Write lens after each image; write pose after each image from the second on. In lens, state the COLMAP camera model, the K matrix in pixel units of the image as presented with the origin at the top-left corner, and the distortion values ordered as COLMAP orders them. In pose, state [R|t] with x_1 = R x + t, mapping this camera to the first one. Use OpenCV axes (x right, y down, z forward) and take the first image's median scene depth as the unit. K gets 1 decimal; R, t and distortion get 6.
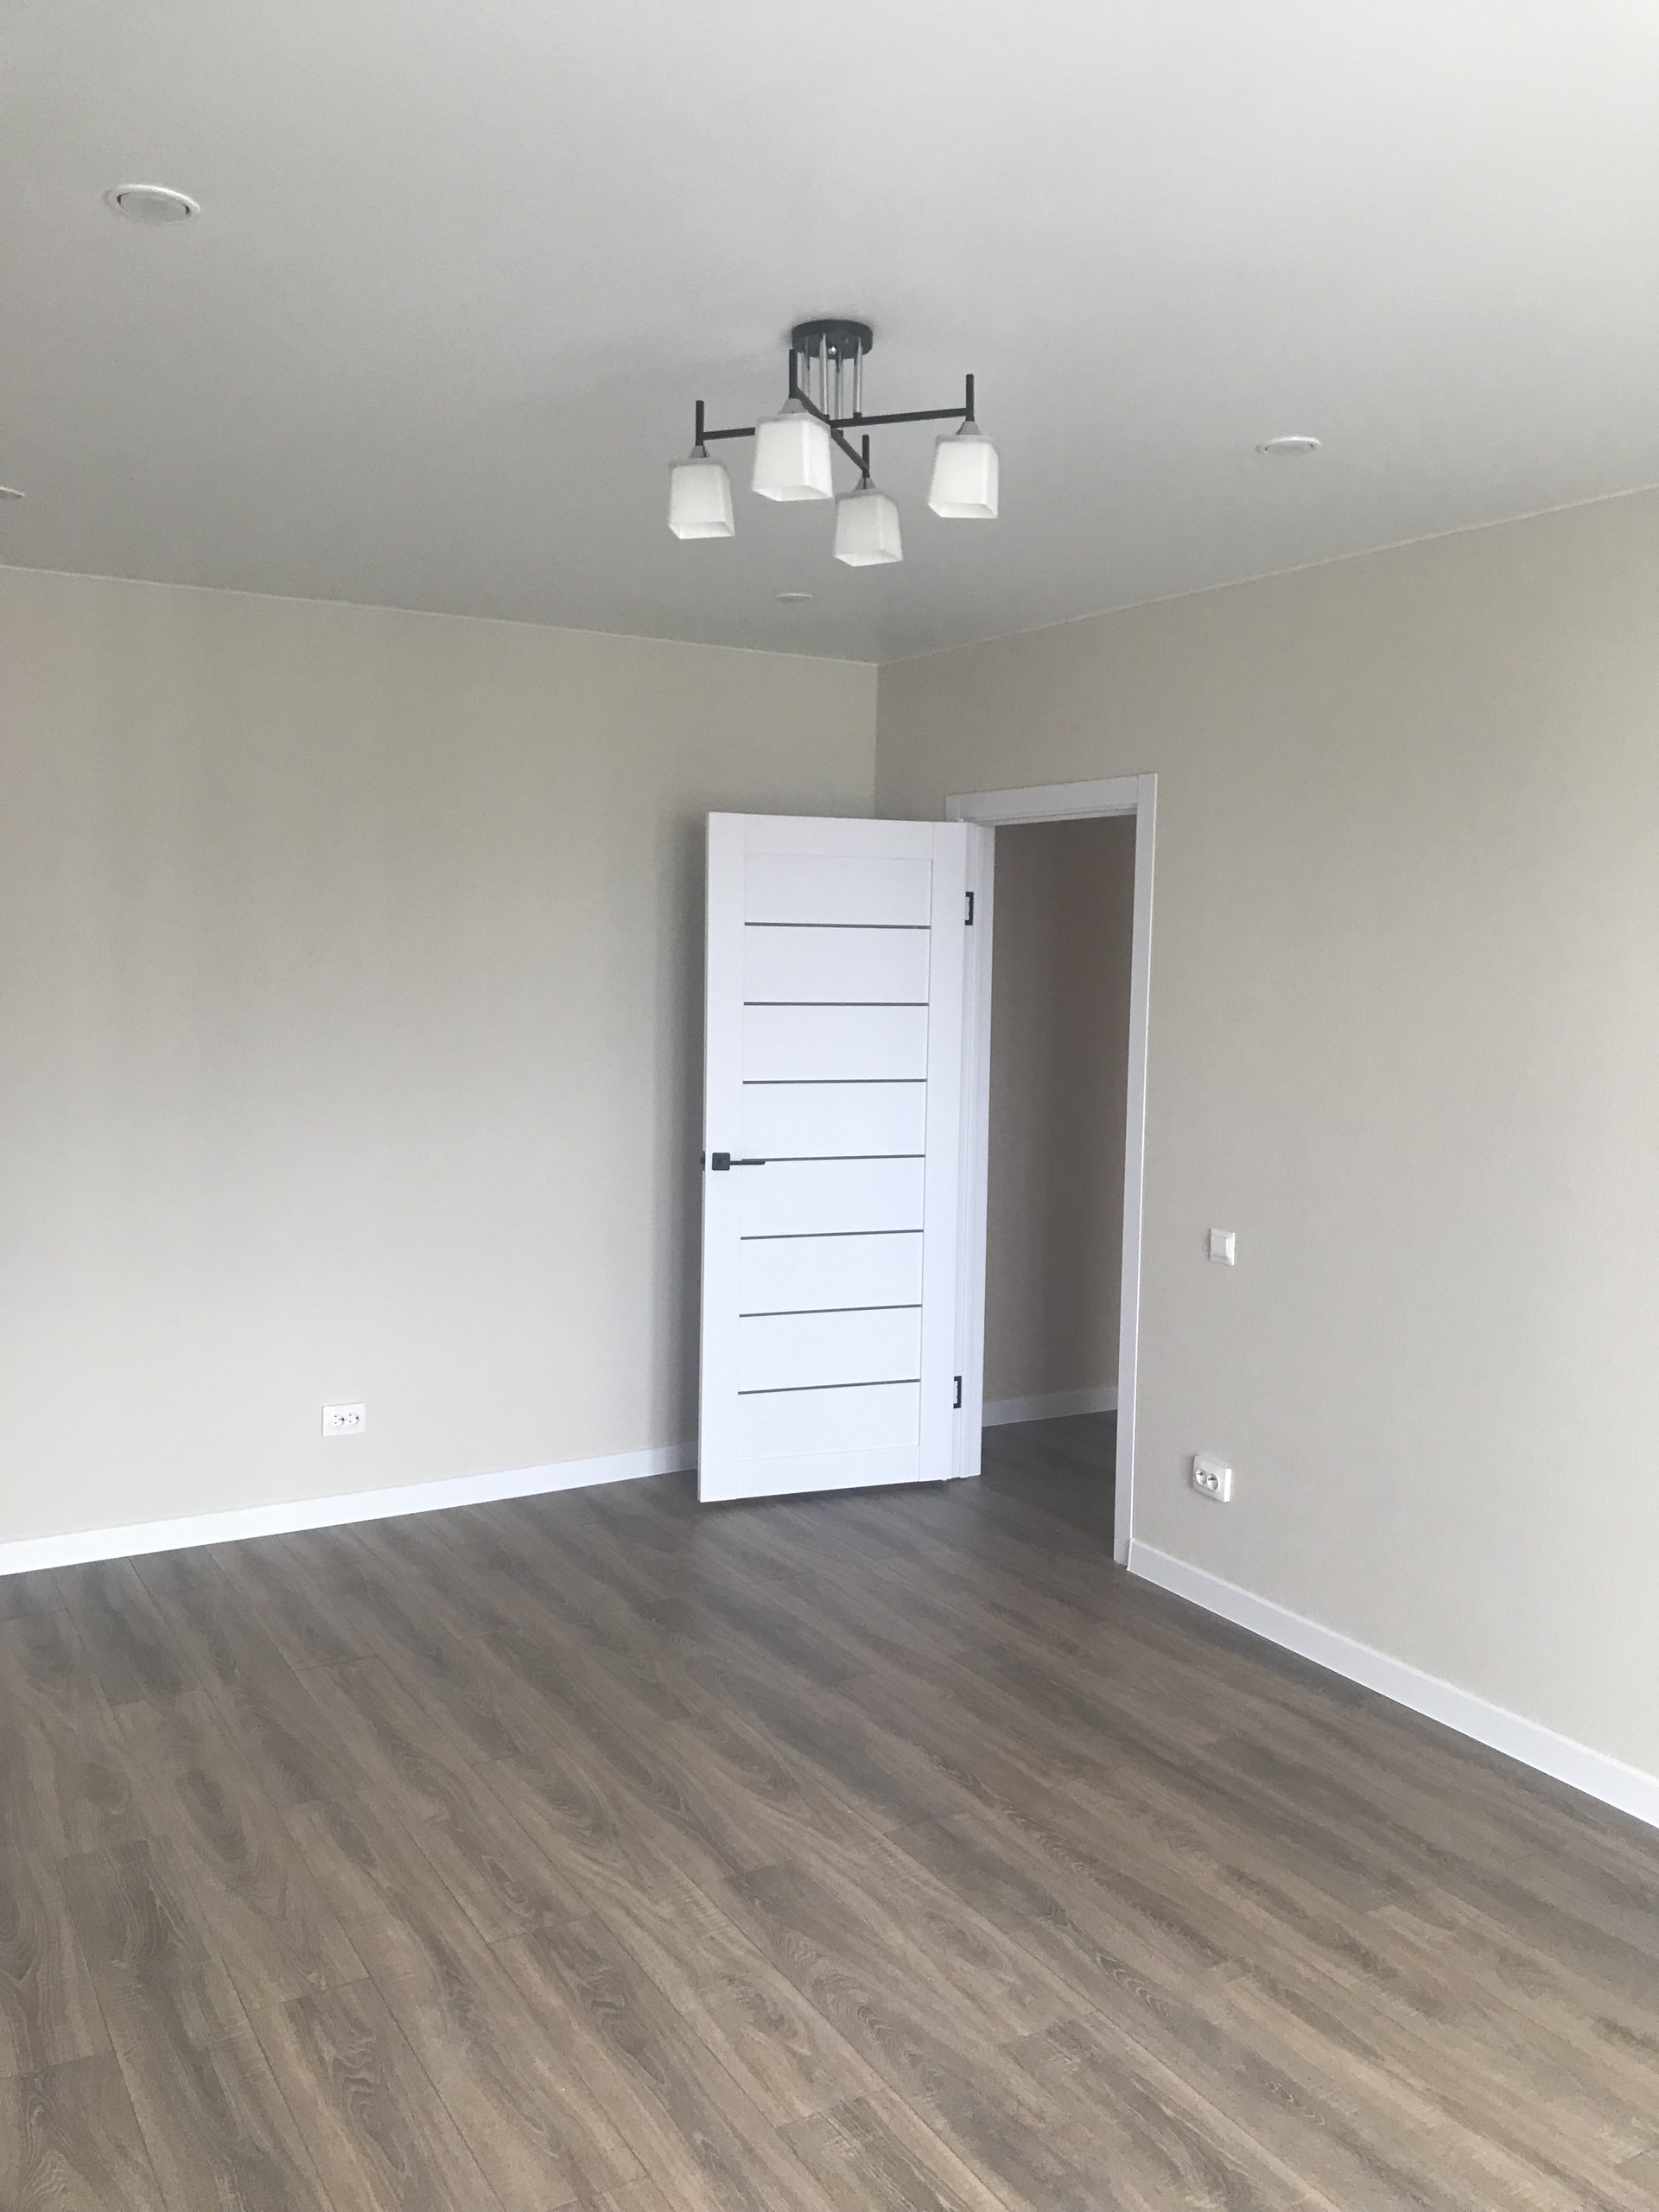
lens RADIAL K [[1821.7, 0, 846.7], [0, 1821.7, 1095.9], [0, 0, 1]] dist [0.042576, -0.057405]
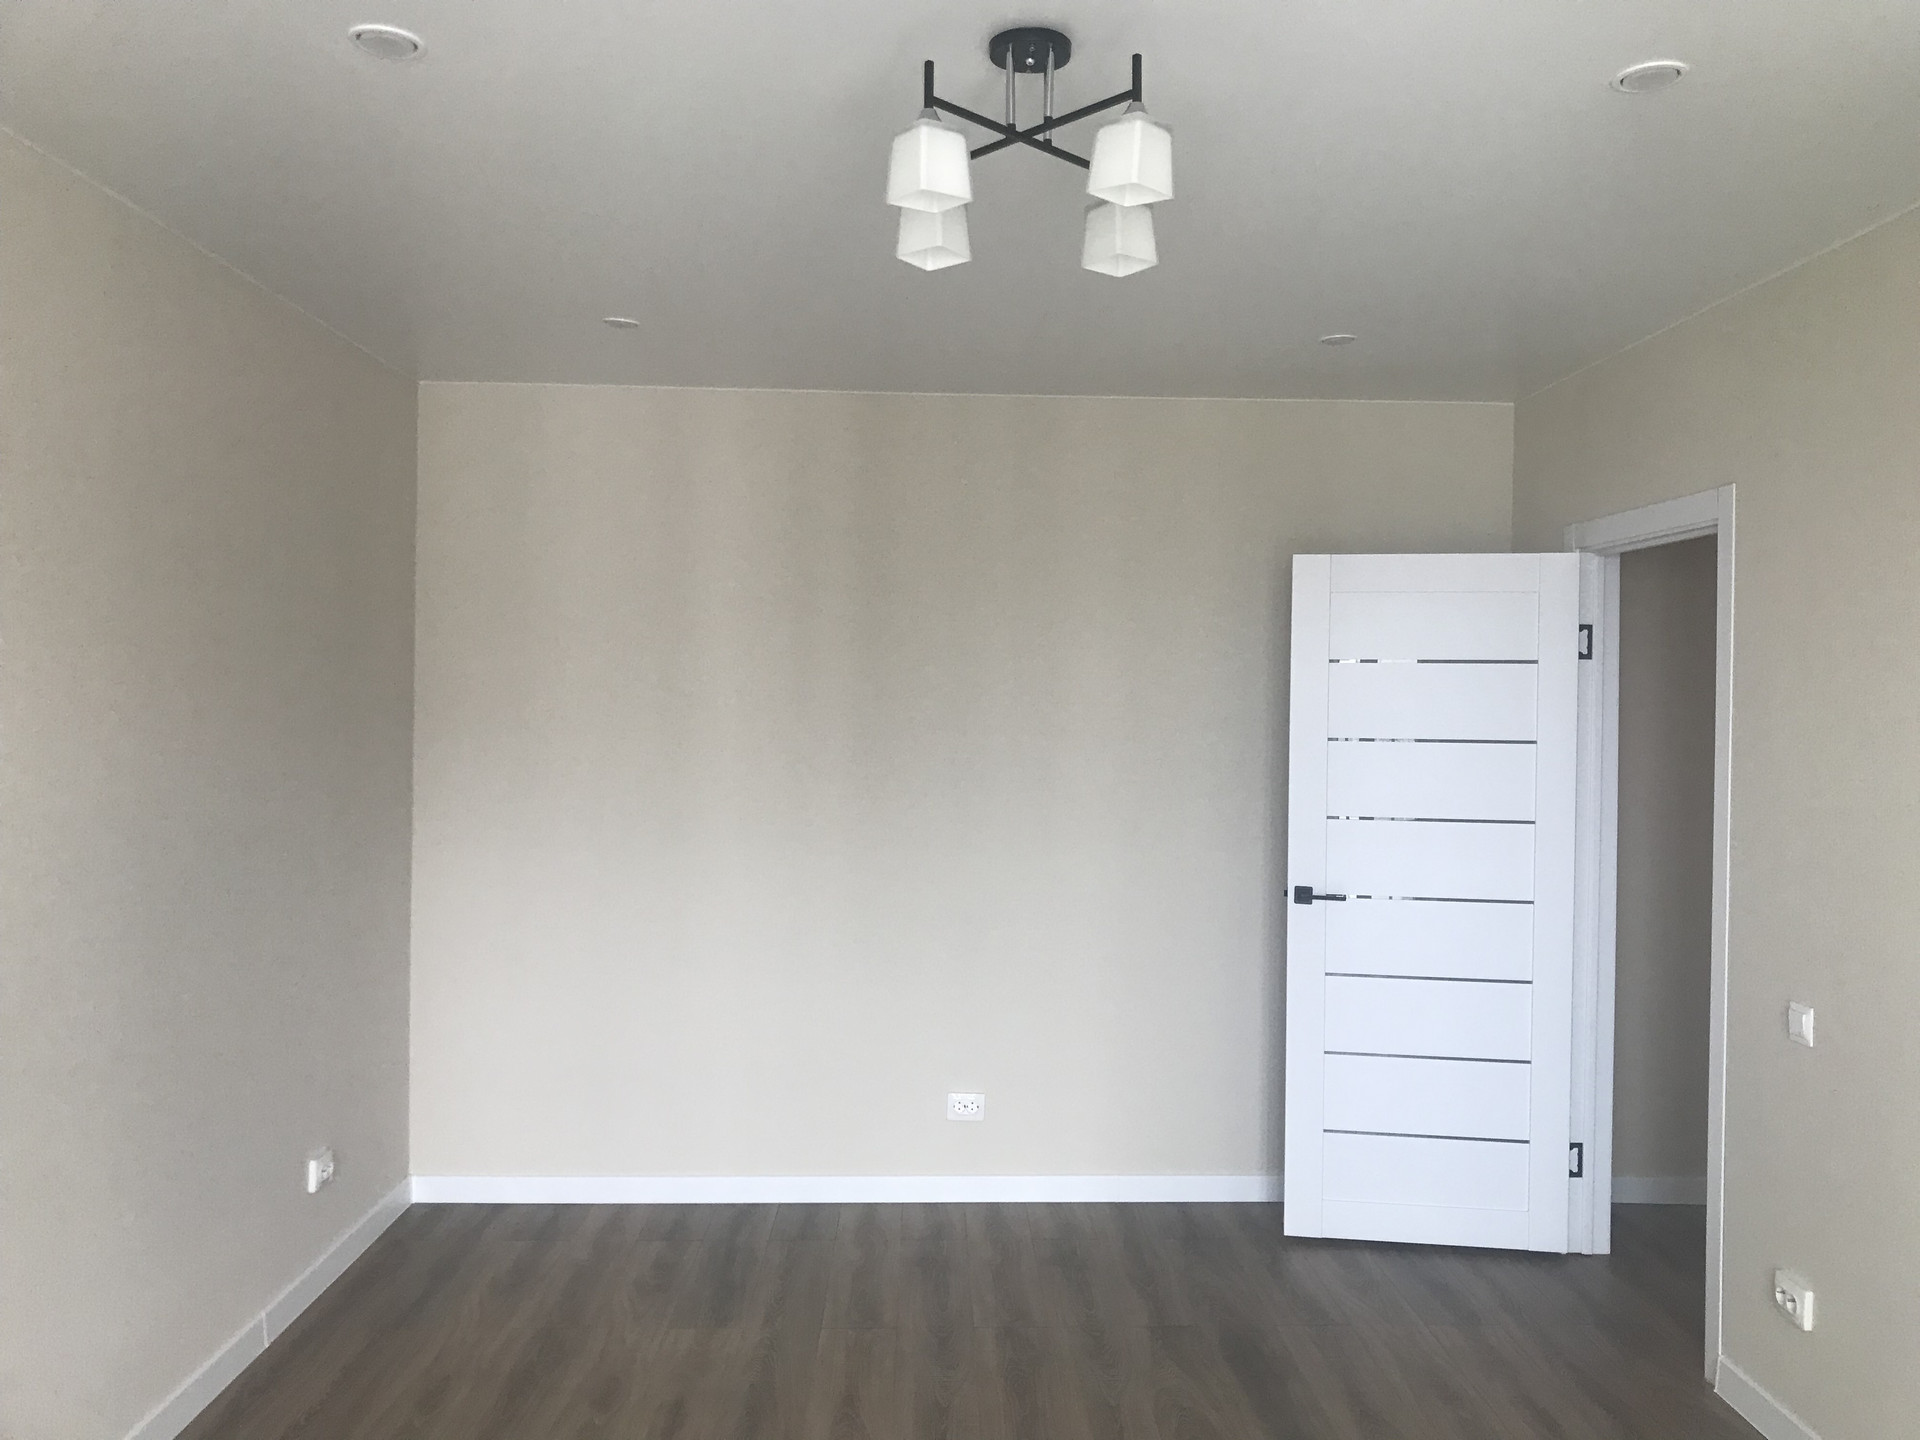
lens RADIAL K [[1581.2, 0, 957.3], [0, 1581.2, 717.3], [0, 0, 1]] dist [0.042576, -0.057405]
pose [[0.875616, -0.000037, -0.483008, 0.195704], [-0.036650, 0.997112, -0.066516, 0.003360], [0.481615, 0.075945, 0.873086, 0.134197]]
